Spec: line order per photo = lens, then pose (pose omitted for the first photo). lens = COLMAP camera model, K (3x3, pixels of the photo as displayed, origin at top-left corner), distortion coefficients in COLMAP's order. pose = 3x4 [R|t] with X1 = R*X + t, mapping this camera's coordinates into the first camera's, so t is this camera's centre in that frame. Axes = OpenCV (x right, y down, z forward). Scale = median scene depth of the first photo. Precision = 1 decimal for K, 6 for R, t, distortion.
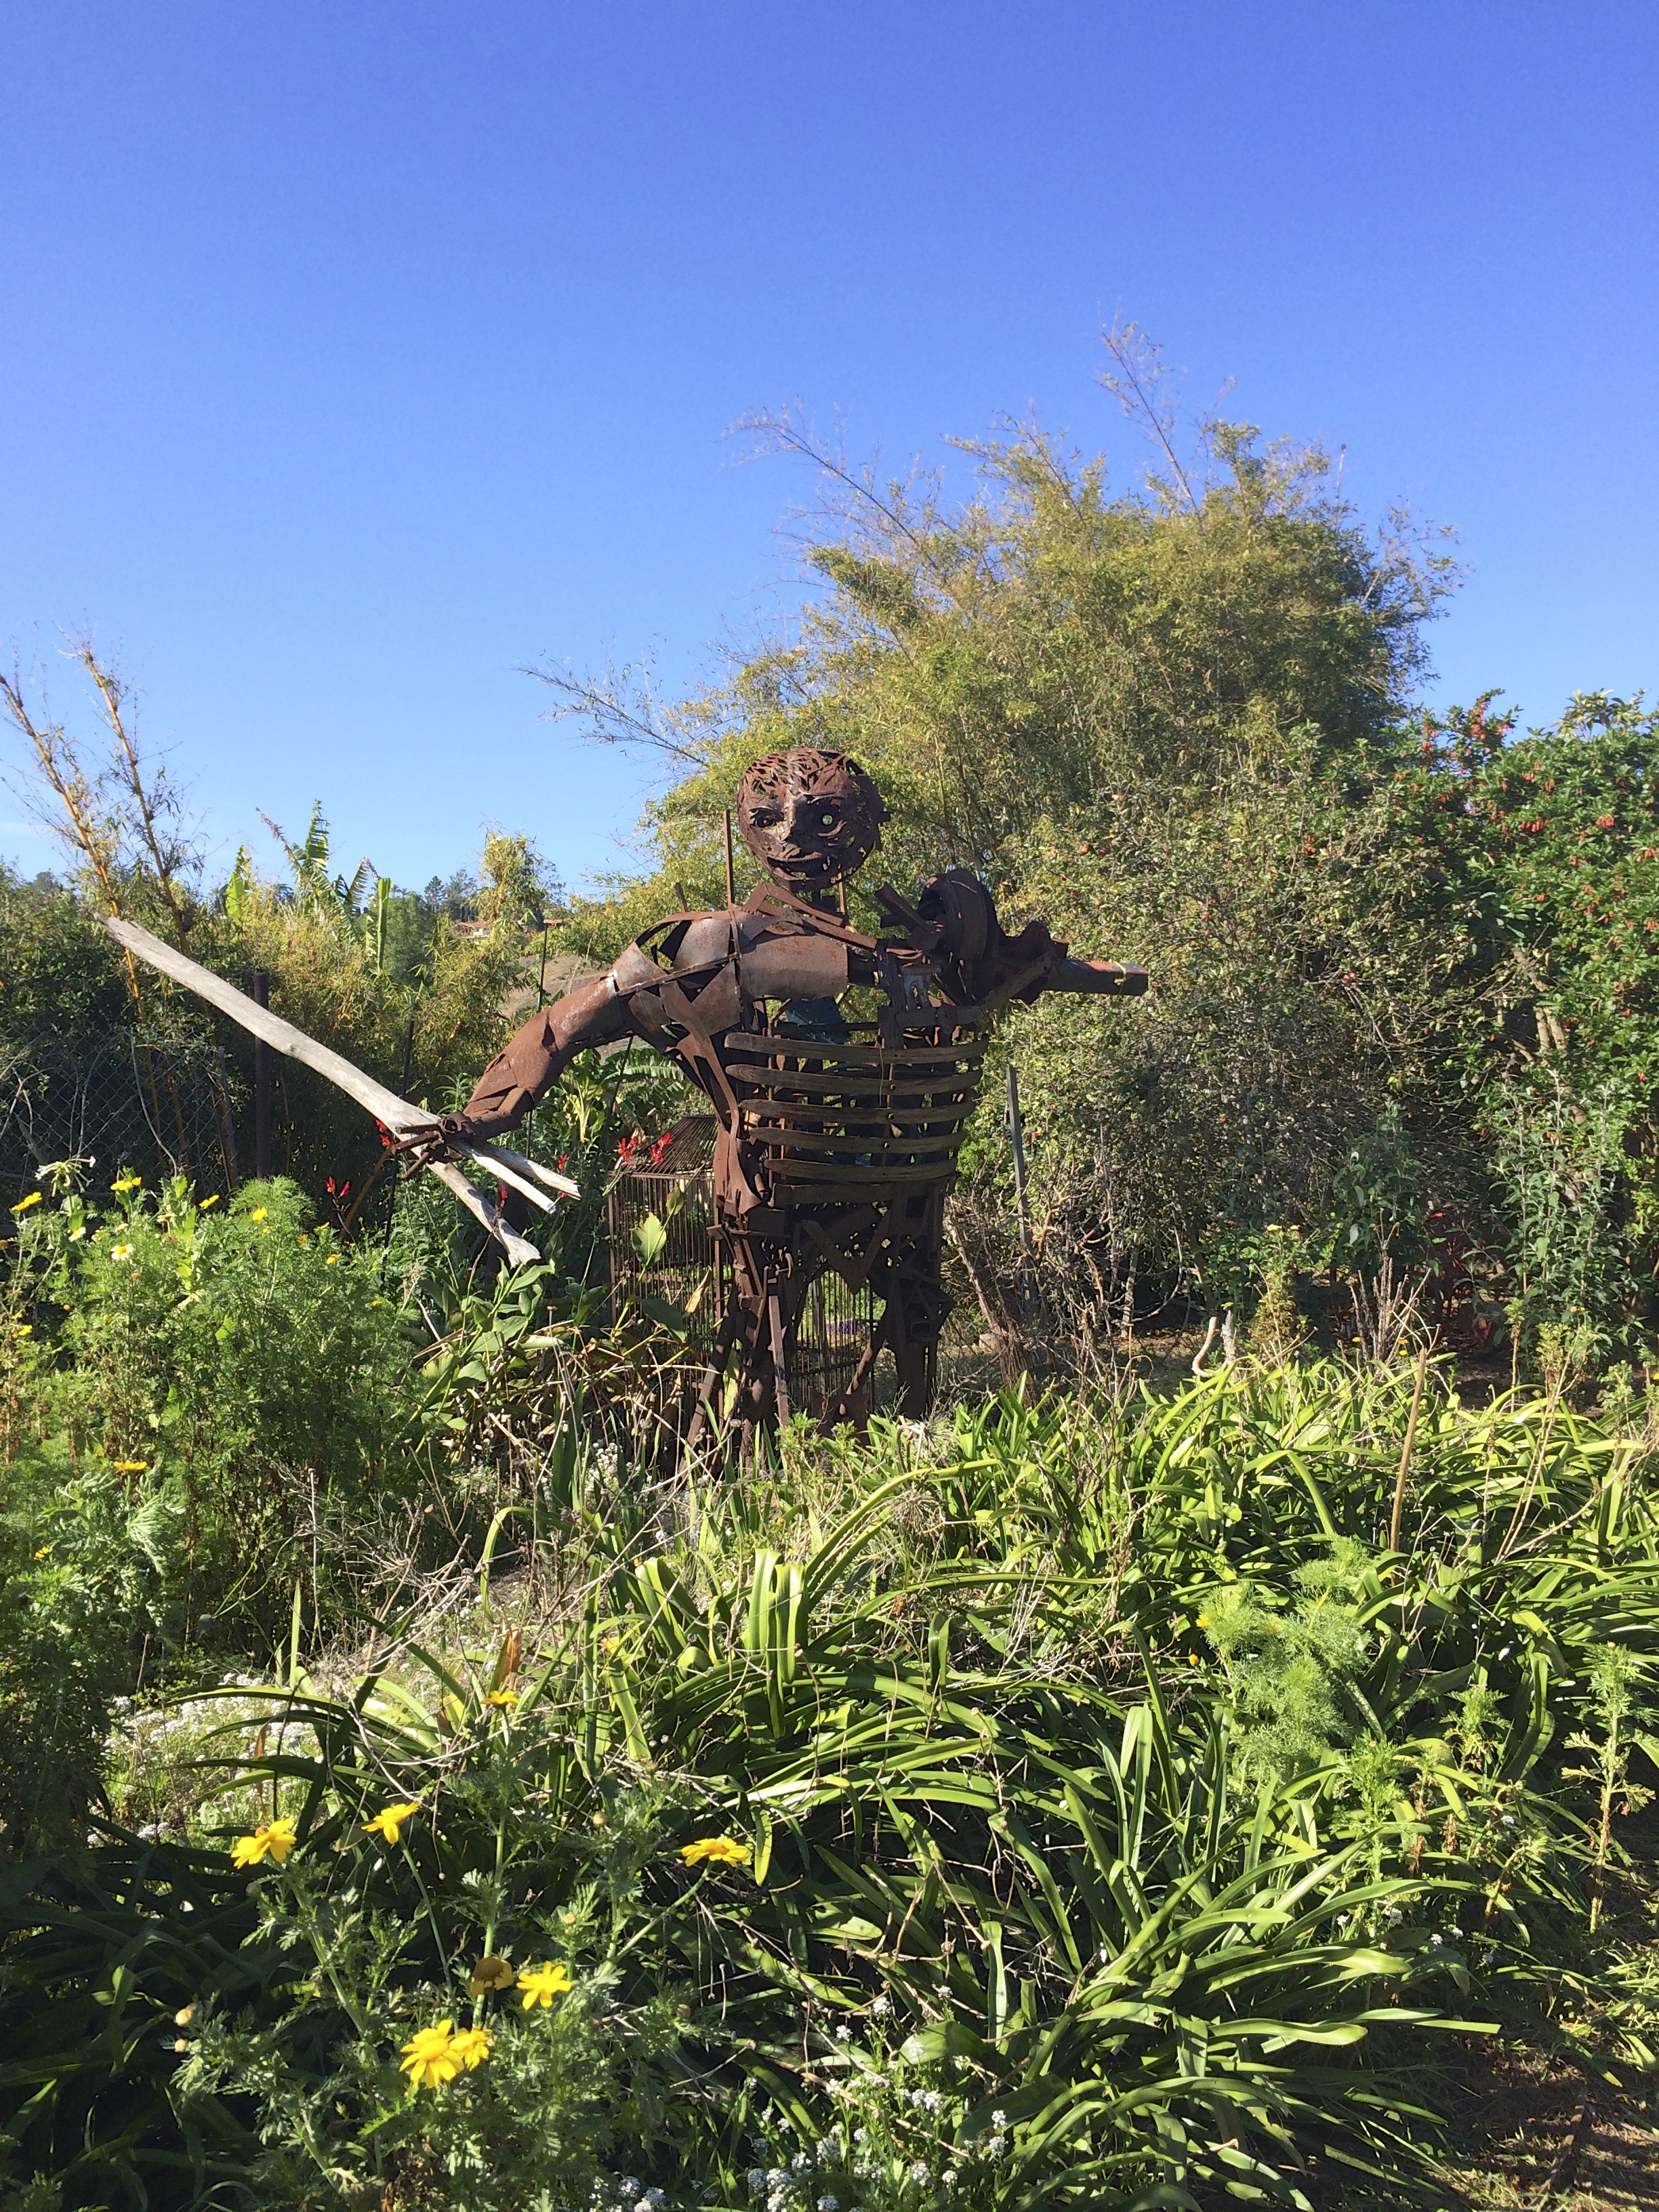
lens RADIAL K [[1965.0, 0, 829.5], [0, 1965.0, 1106.0], [0, 0, 1]] dist [0.041148, -0.004401]
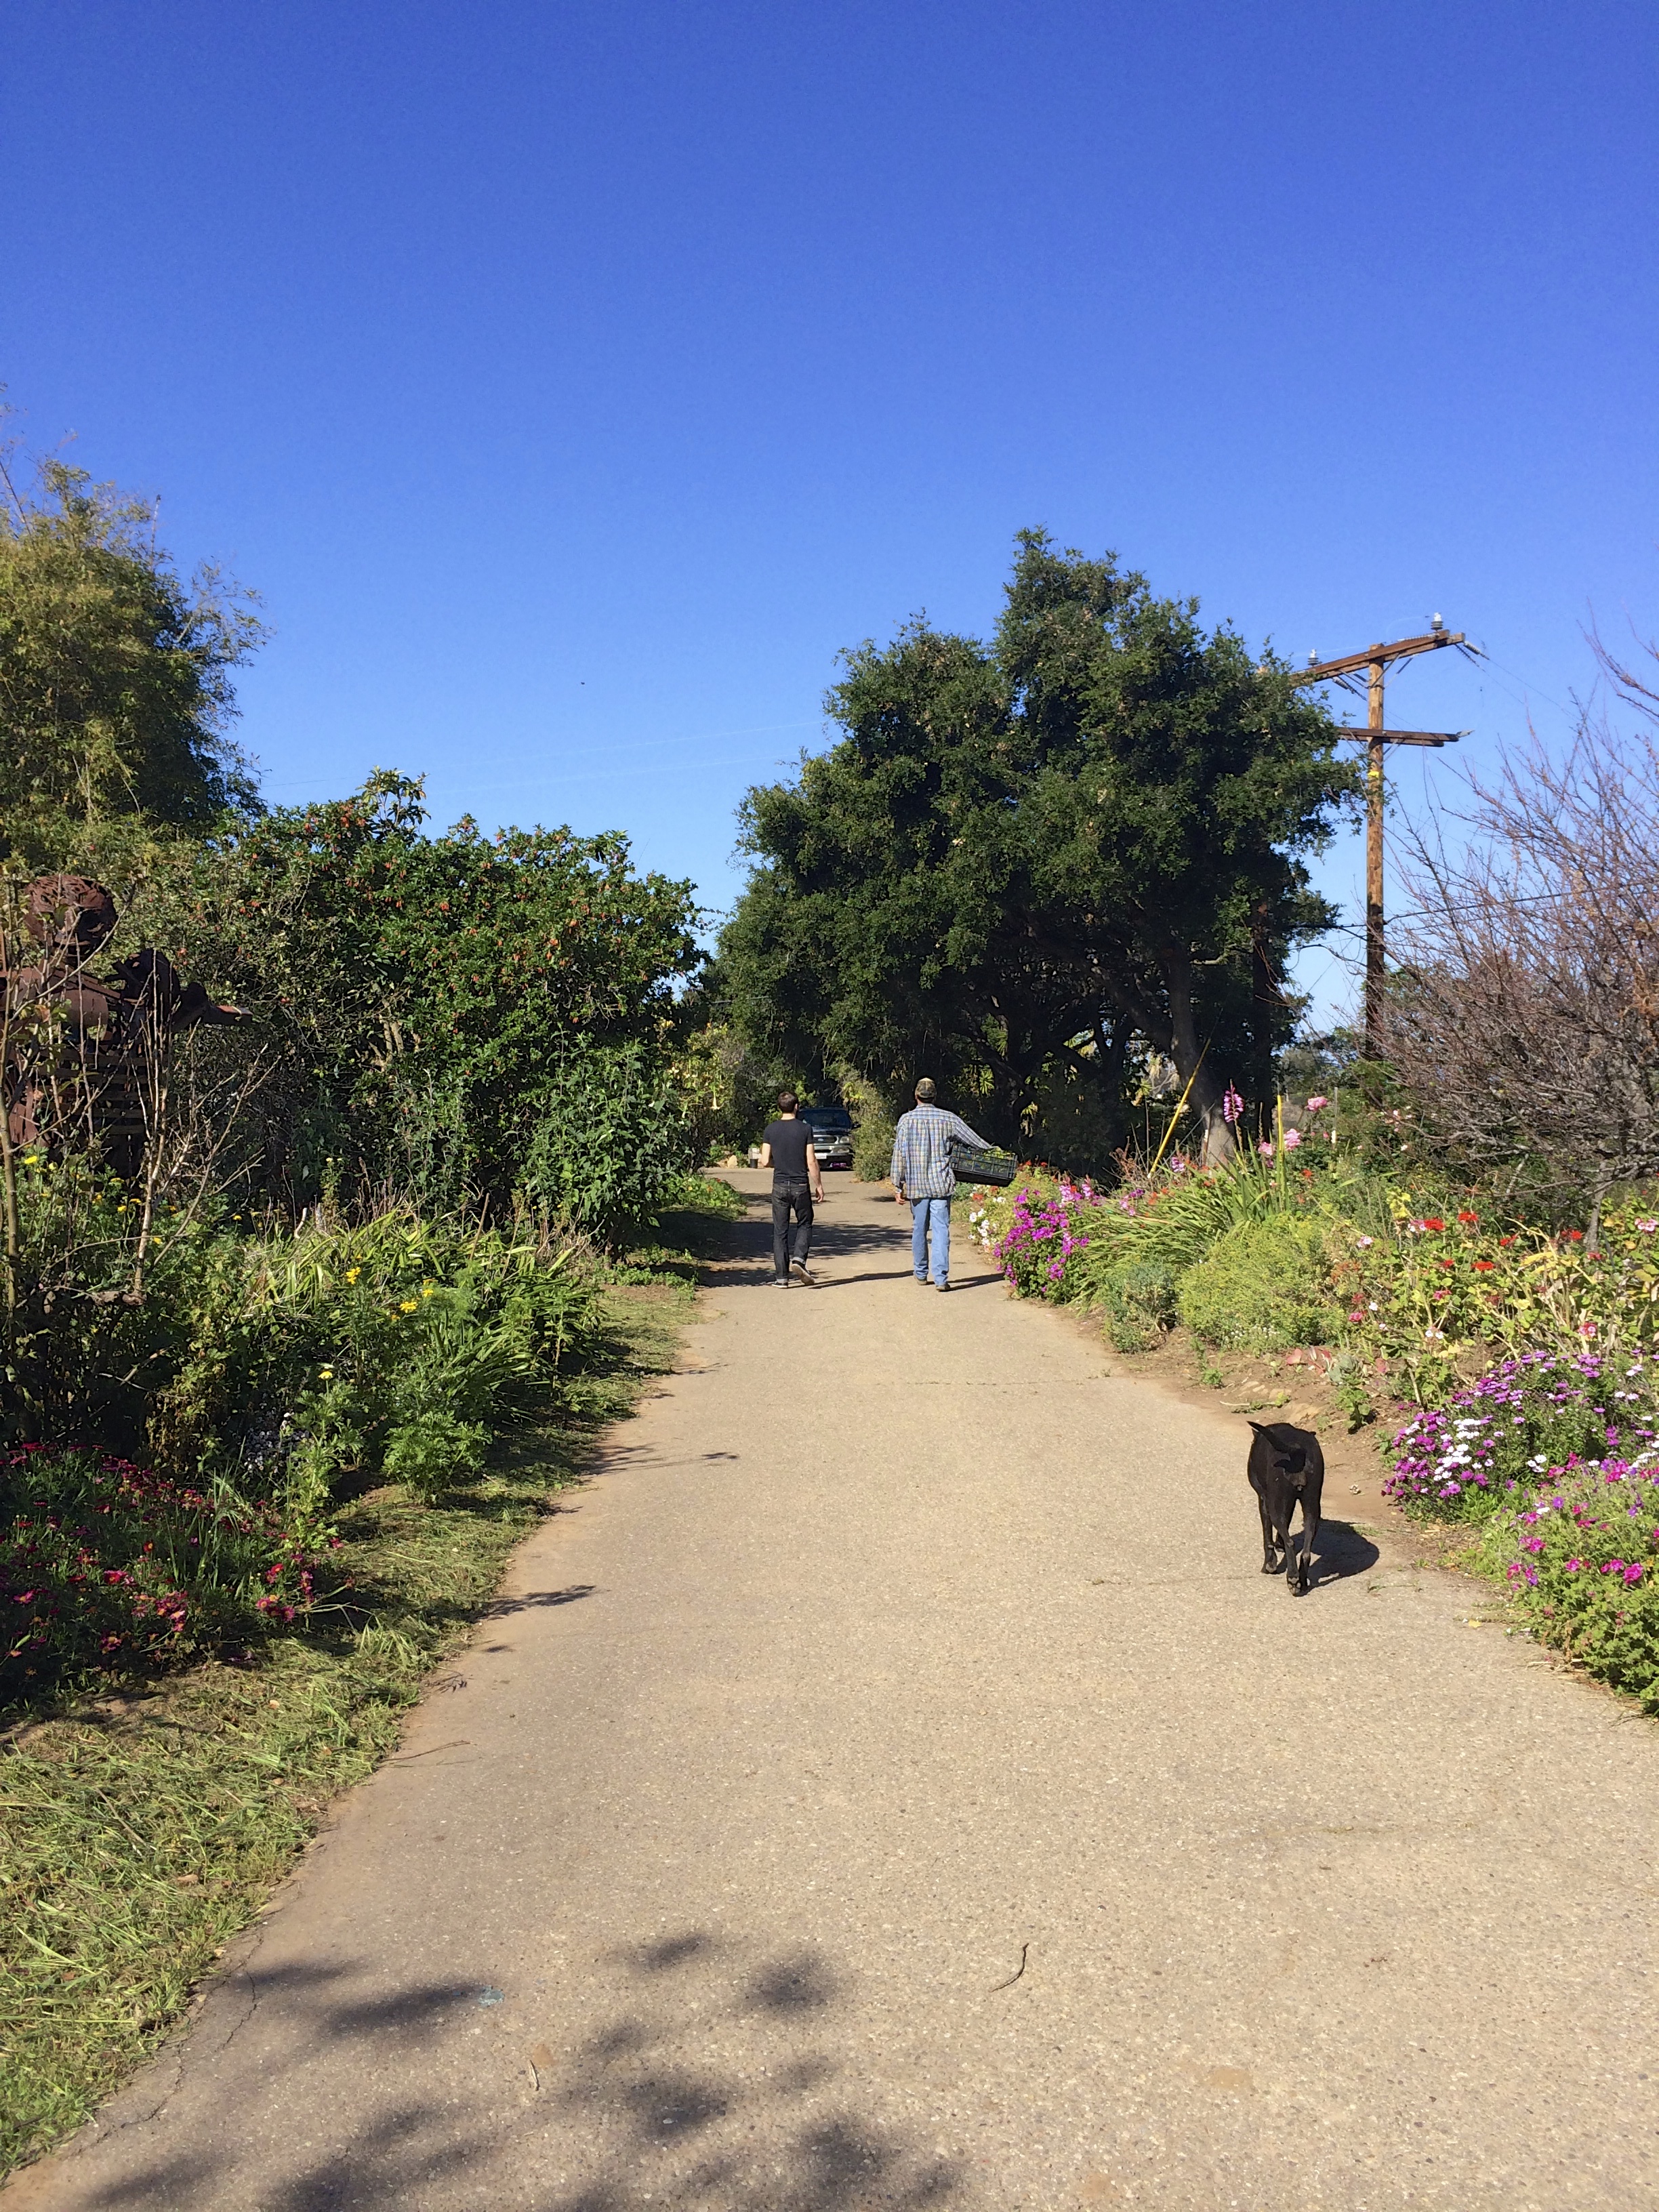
lens RADIAL K [[1965.0, 0, 829.5], [0, 1965.0, 1106.0], [0, 0, 1]] dist [0.041148, -0.004401]
pose [[0.806505, 0.013074, 0.591083, -0.112120], [-0.022312, 0.999716, 0.008330, -0.002886], [-0.590806, -0.019907, 0.806568, -0.174237]]
